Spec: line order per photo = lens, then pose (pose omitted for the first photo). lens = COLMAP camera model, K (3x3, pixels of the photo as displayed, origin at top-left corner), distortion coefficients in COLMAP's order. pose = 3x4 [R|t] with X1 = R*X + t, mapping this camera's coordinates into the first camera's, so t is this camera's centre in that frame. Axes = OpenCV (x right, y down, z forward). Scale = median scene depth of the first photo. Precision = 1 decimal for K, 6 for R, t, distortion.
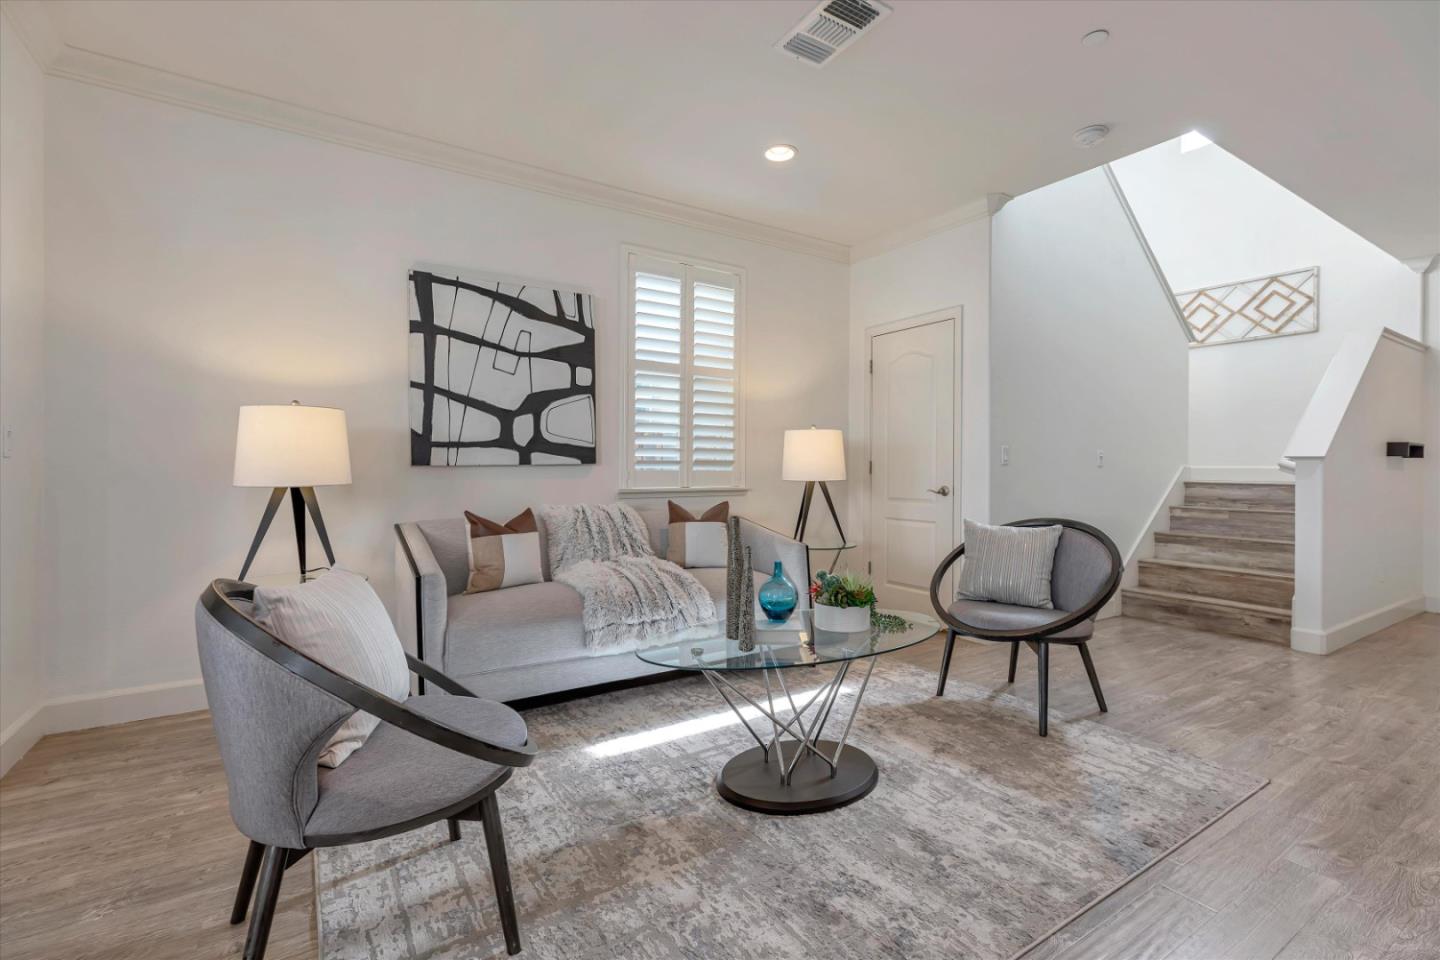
lens RADIAL K [[645.0, 0, 709.5], [0, 645.0, 471.2], [0, 0, 1]] dist [0.000142, 0.000051]
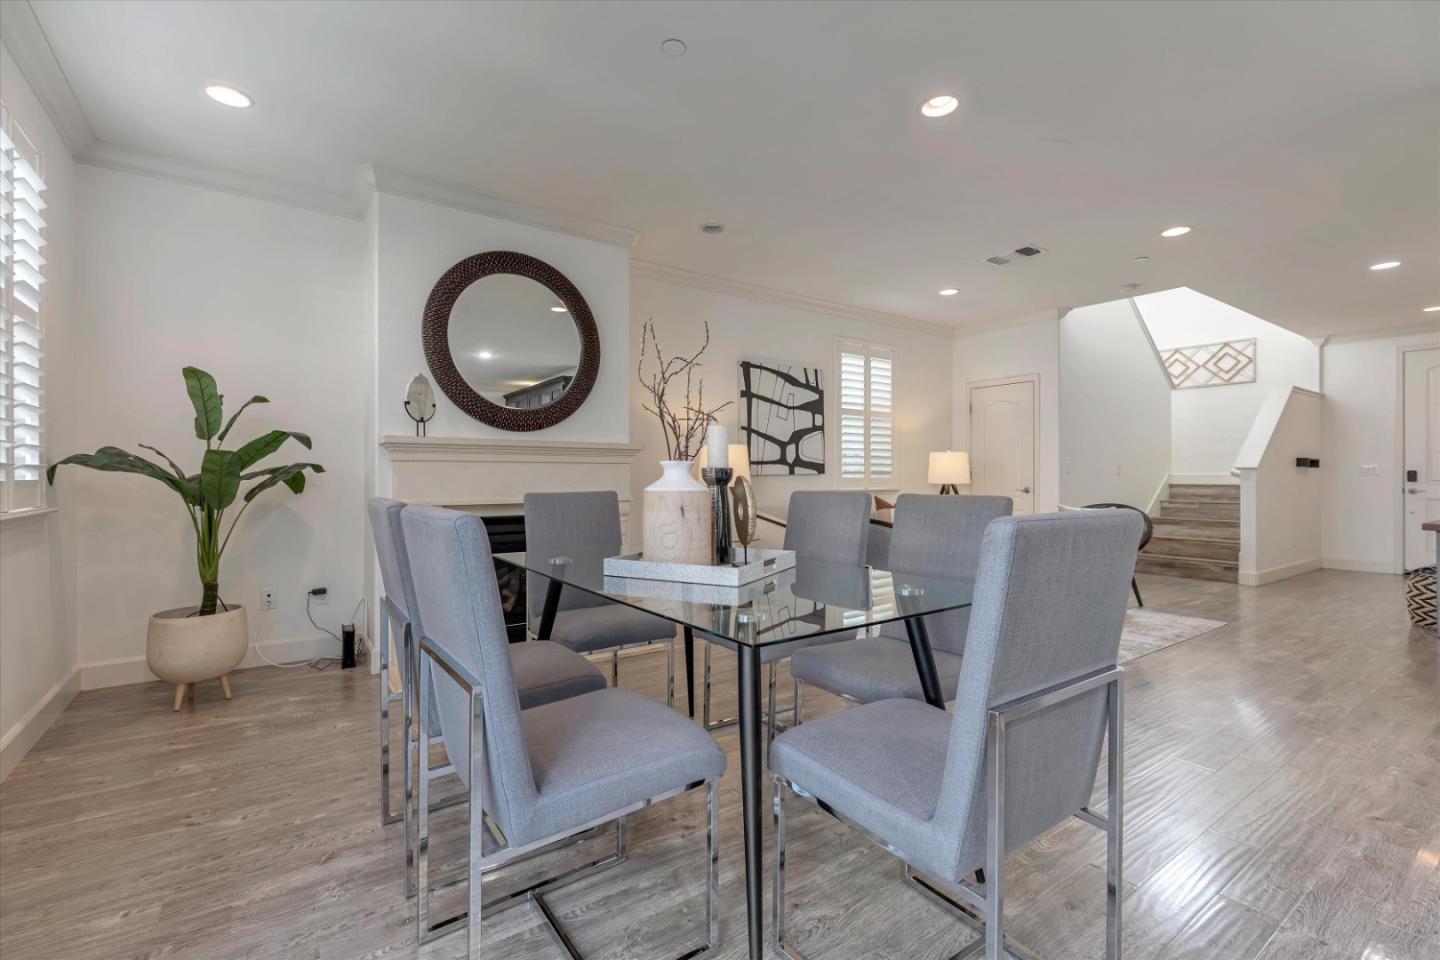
lens RADIAL K [[645.0, 0, 712.1], [0, 645.0, 476.5], [0, 0, 1]] dist [0.000142, 0.000051]
pose [[0.998930, -0.003821, 0.046082, -0.538426], [0.003978, 0.999987, -0.003325, -0.000238], [-0.046069, 0.003505, 0.998932, -0.610364]]
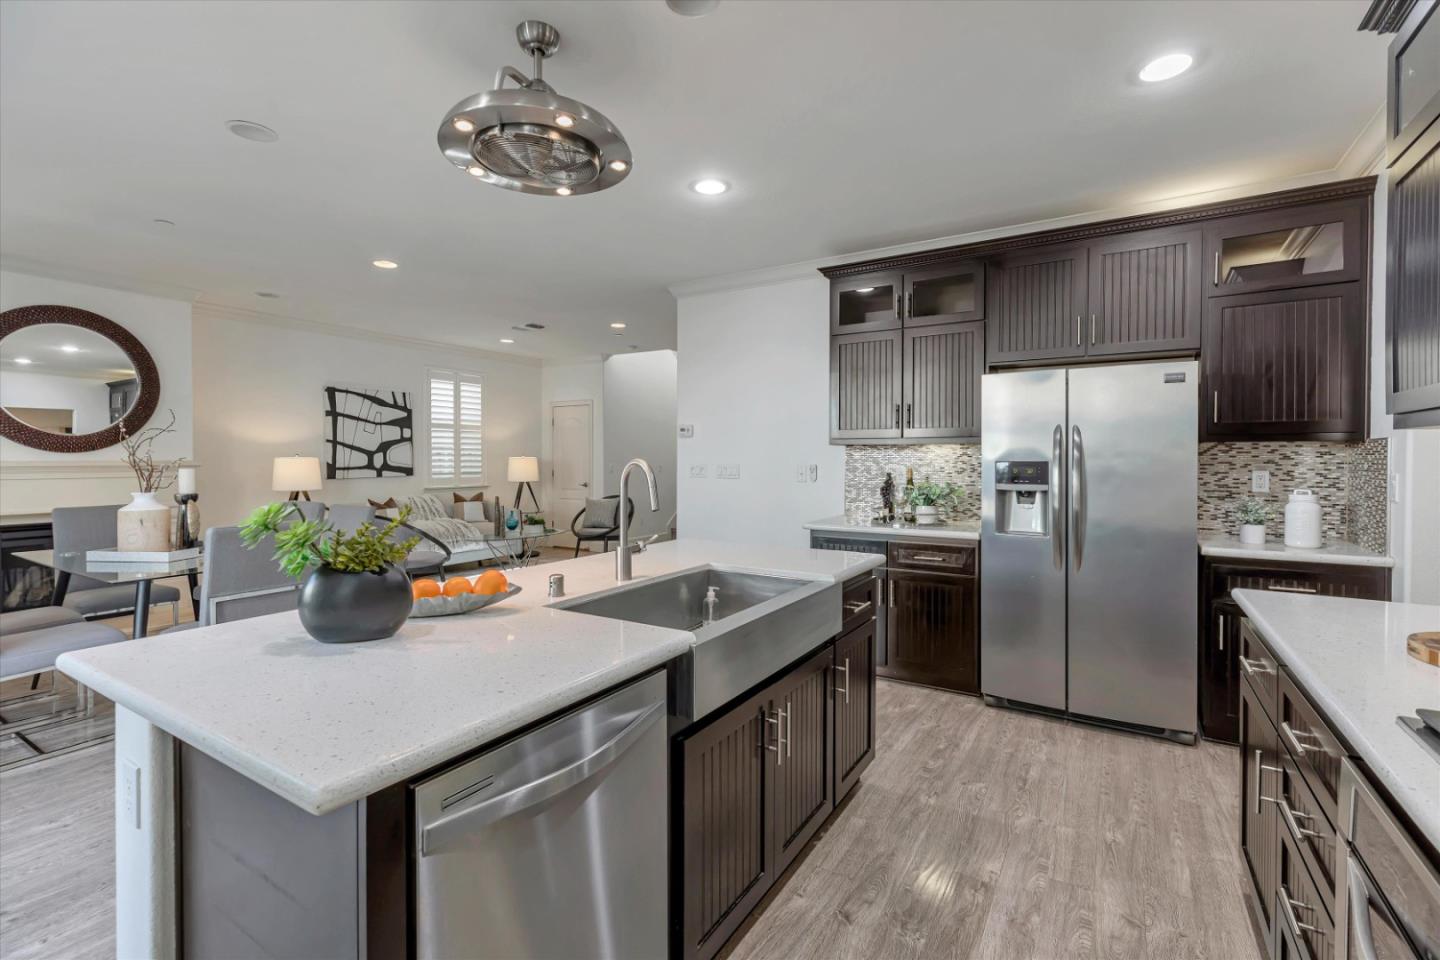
lens RADIAL K [[645.0, 0, 717.8], [0, 645.0, 469.1], [0, 0, 1]] dist [0.000142, 0.000051]
pose [[0.898859, -0.011231, 0.438093, -0.206066], [0.004838, 0.999865, 0.015706, -0.059781], [-0.438210, -0.011998, 0.898792, -1.271138]]
